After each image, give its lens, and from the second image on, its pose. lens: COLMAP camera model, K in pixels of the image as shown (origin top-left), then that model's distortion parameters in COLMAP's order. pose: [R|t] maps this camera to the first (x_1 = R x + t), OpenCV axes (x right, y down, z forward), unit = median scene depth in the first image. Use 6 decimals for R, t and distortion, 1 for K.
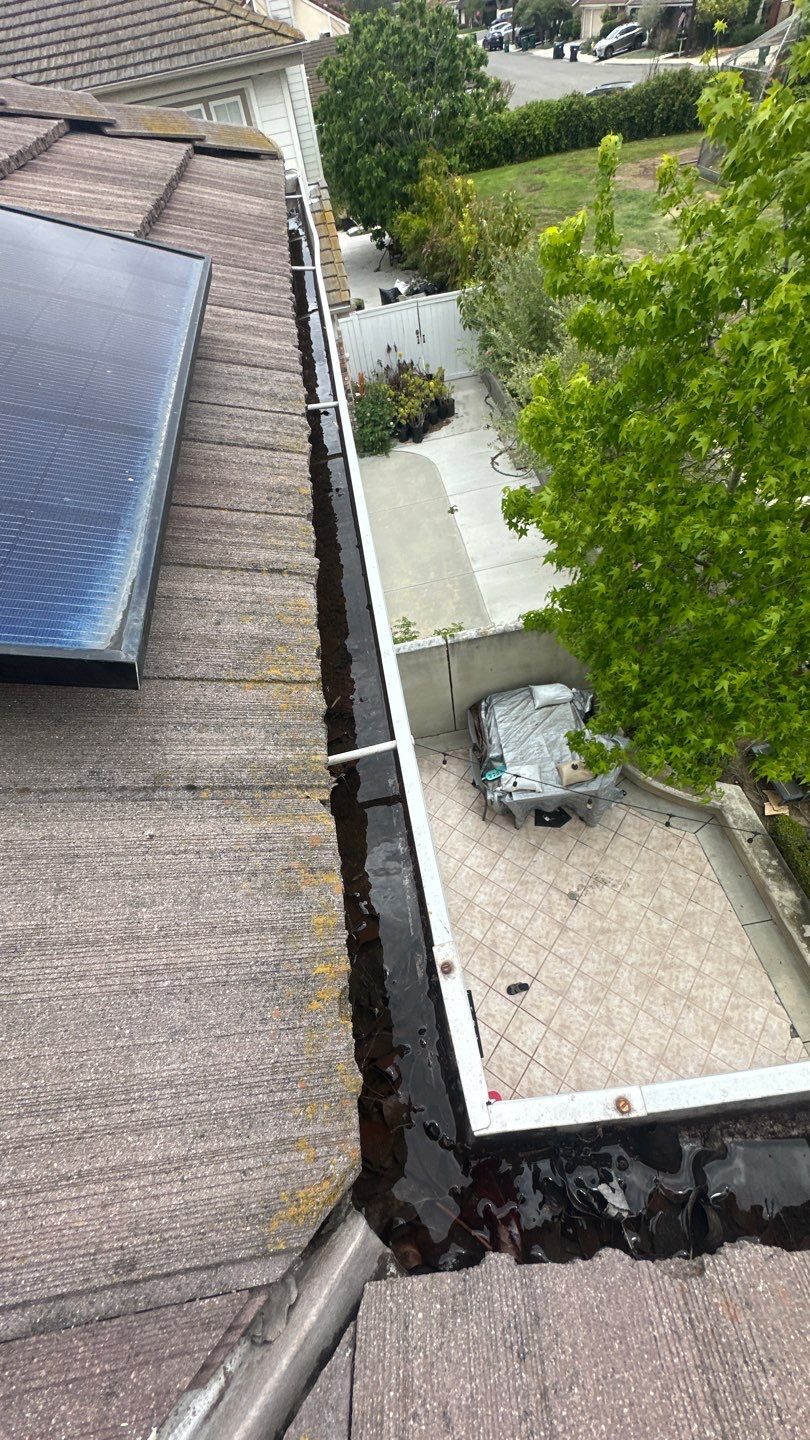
lens RADIAL K [[572.3, 0, 408.7], [0, 572.3, 719.9], [0, 0, 1]] dist [-0.002257, 0.000022]
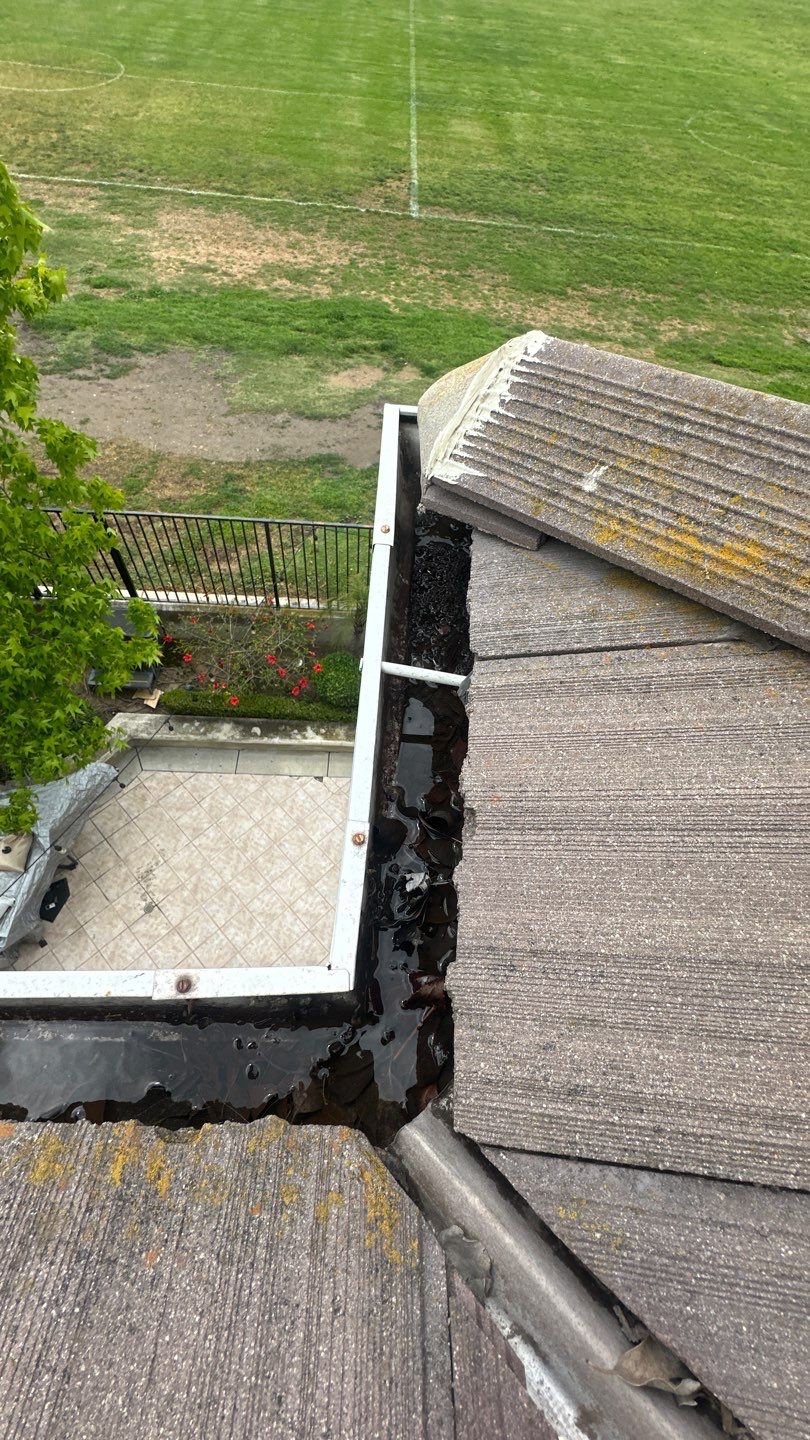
lens RADIAL K [[572.3, 0, 408.7], [0, 572.3, 719.9], [0, 0, 1]] dist [-0.002257, 0.000022]
pose [[0.135881, -0.766447, 0.627770, -0.124905], [0.712743, 0.515744, 0.475400, 0.090008], [-0.688138, 0.382841, 0.616360, 0.150171]]
